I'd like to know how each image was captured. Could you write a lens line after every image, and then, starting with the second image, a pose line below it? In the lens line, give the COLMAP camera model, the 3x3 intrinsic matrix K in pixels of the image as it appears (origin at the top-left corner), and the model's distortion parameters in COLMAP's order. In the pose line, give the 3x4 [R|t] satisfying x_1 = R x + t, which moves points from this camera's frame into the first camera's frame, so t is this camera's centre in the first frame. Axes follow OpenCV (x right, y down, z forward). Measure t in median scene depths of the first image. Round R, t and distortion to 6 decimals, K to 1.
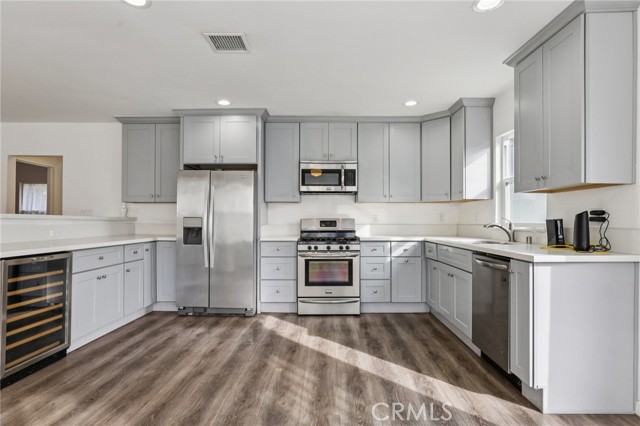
lens RADIAL K [[340.5, 0, 320.0], [0, 340.5, 213.0], [0, 0, 1]] dist [-0.001714, -0.000270]
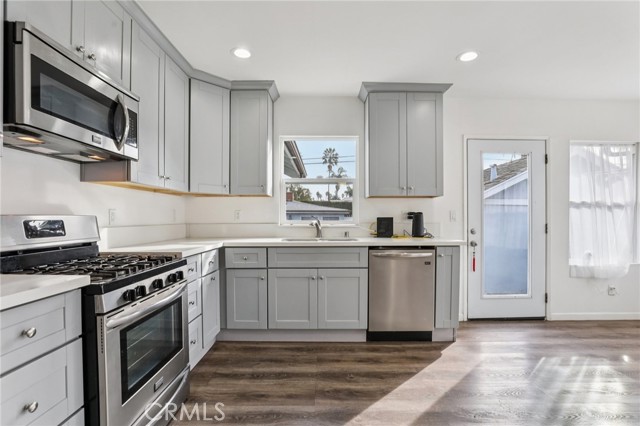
lens RADIAL K [[305.6, 0, 322.4], [0, 305.6, 223.1], [0, 0, 1]] dist [-0.021045, 0.000345]
pose [[-0.001221, -0.018831, 0.999822, -0.369238], [-0.017460, 0.999671, 0.018807, 0.015302], [-0.999847, -0.017434, -0.001549, 0.827312]]
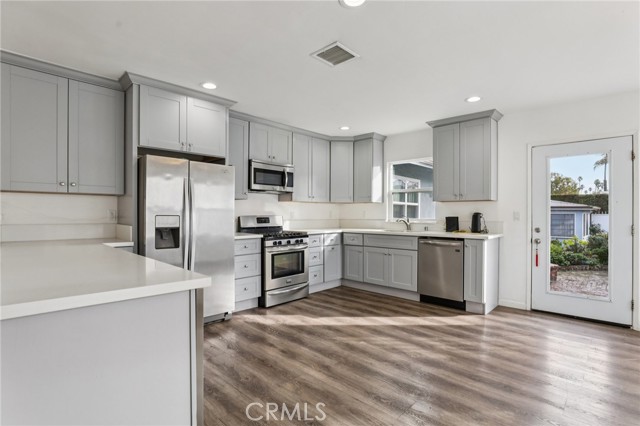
lens RADIAL K [[311.3, 0, 320.0], [0, 311.3, 213.0], [0, 0, 1]] dist [-0.003328, -0.000016]
pose [[0.691458, 0.000670, 0.722416, -0.669202], [-0.013744, 0.999831, 0.012227, -0.007491], [-0.722286, -0.018383, 0.691350, 0.231811]]
